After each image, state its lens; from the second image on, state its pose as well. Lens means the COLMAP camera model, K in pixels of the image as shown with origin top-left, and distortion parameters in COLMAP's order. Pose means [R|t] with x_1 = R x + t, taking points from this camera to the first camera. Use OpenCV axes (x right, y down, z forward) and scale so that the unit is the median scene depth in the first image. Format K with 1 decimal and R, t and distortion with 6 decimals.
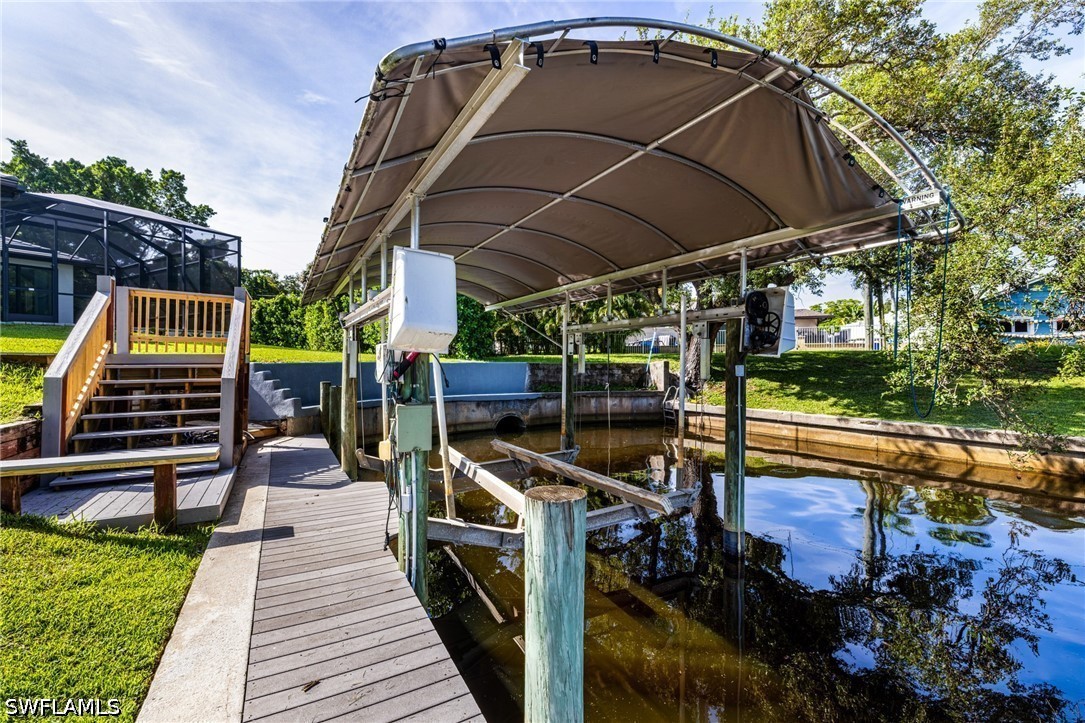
lens RADIAL K [[458.4, 0, 538.3], [0, 458.4, 352.7], [0, 0, 1]] dist [-0.000996, -0.000256]
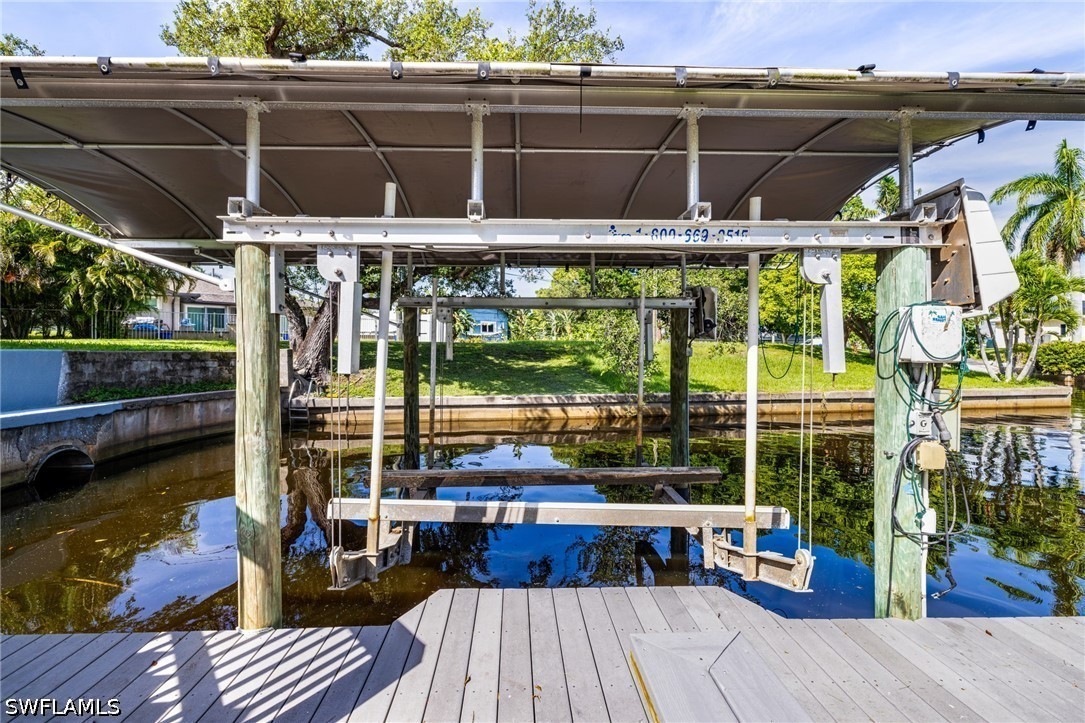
lens RADIAL K [[458.4, 0, 538.3], [0, 458.4, 352.7], [0, 0, 1]] dist [-0.000996, -0.000256]
pose [[0.465385, -0.001048, 0.885108, -0.260106], [-0.015680, 0.999833, 0.009429, 0.010814], [-0.884970, -0.018267, 0.465290, 0.257250]]
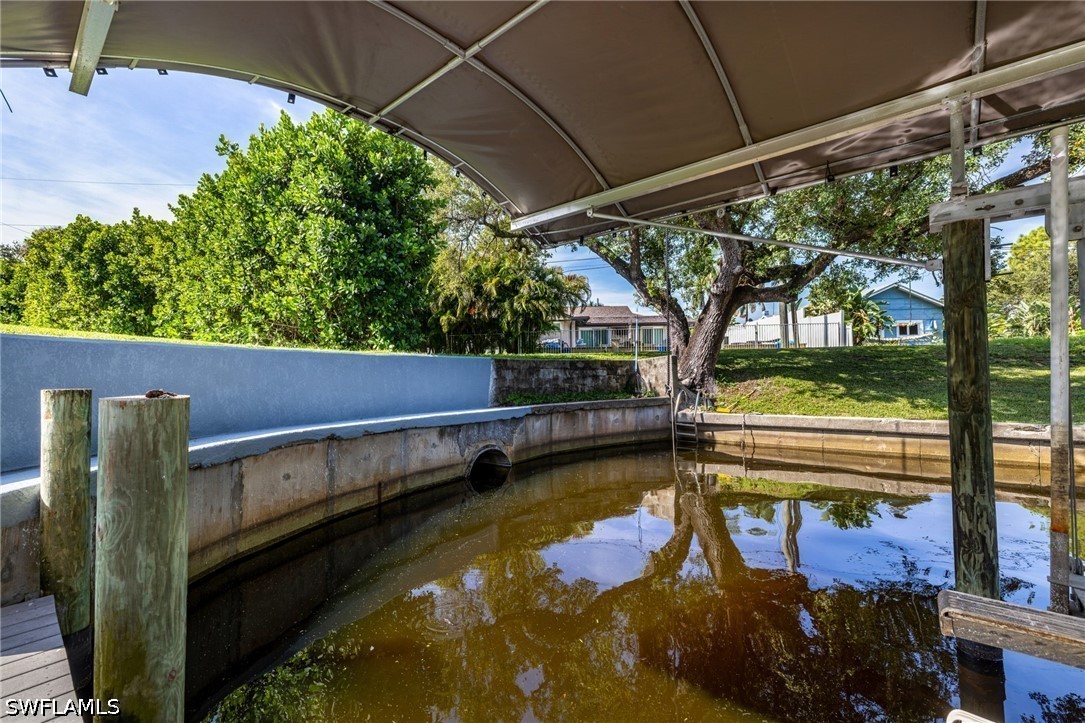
lens RADIAL K [[474.7, 0, 537.7], [0, 474.7, 365.2], [0, 0, 1]] dist [-0.003236, 0.000054]
pose [[0.942127, -0.009778, 0.335112, -0.188725], [0.009685, 0.999951, 0.001949, 0.032872], [-0.335115, 0.001409, 0.942176, 0.413171]]
